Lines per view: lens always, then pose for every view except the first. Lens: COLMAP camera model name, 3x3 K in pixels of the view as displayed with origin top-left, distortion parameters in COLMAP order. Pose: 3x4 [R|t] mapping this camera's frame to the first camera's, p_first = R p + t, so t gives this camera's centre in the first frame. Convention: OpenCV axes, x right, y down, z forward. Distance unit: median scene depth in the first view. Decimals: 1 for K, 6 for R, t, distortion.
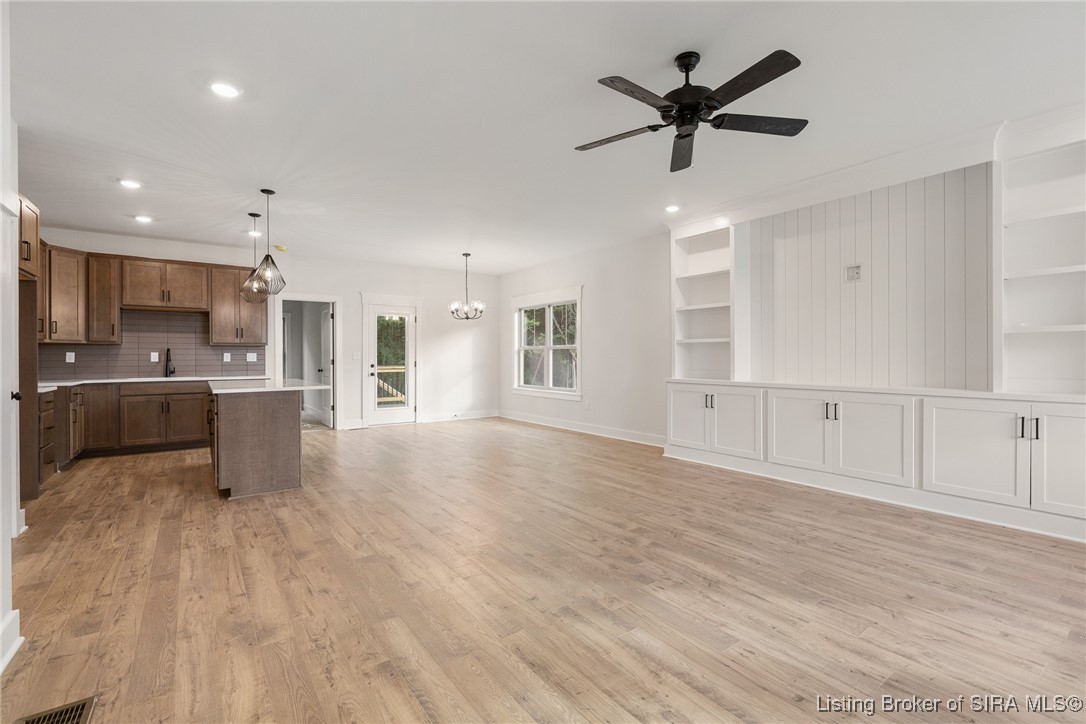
lens RADIAL K [[482.8, 0, 546.1], [0, 482.8, 357.7], [0, 0, 1]] dist [0.000991, -0.001082]
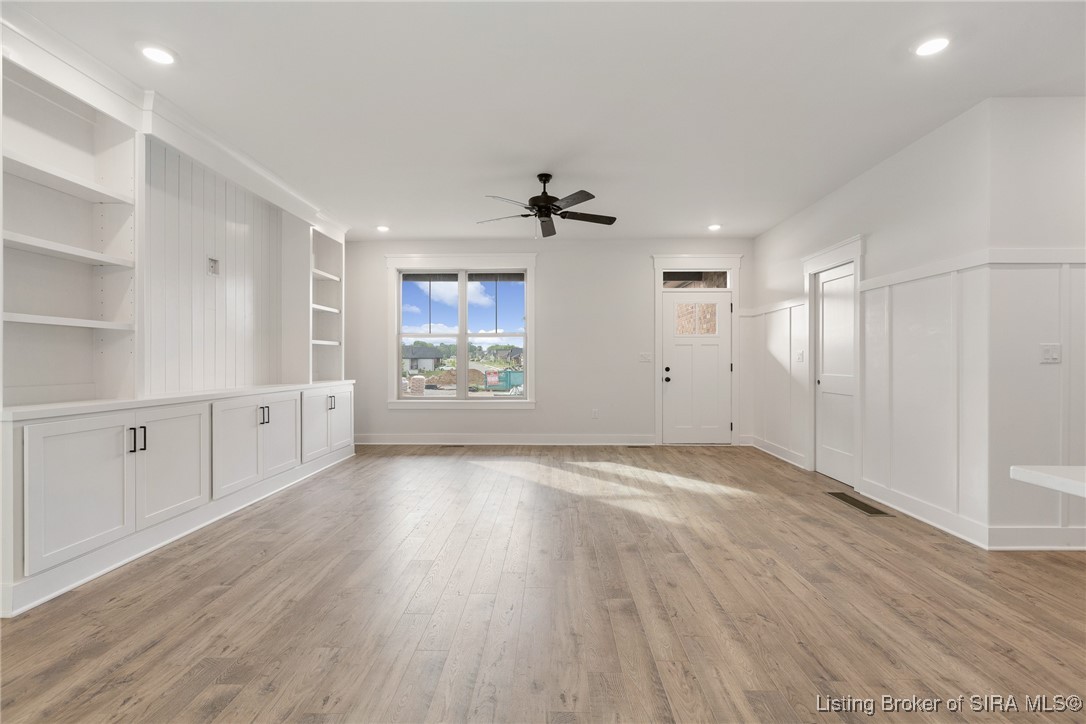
lens RADIAL K [[490.0, 0, 542.8], [0, 490.0, 360.4], [0, 0, 1]] dist [0.000918, -0.000387]
pose [[-0.795134, 0.002008, 0.606431, -0.314310], [0.001610, 0.999998, -0.001201, 0.002667], [-0.606432, 0.000021, -0.795135, 1.035203]]
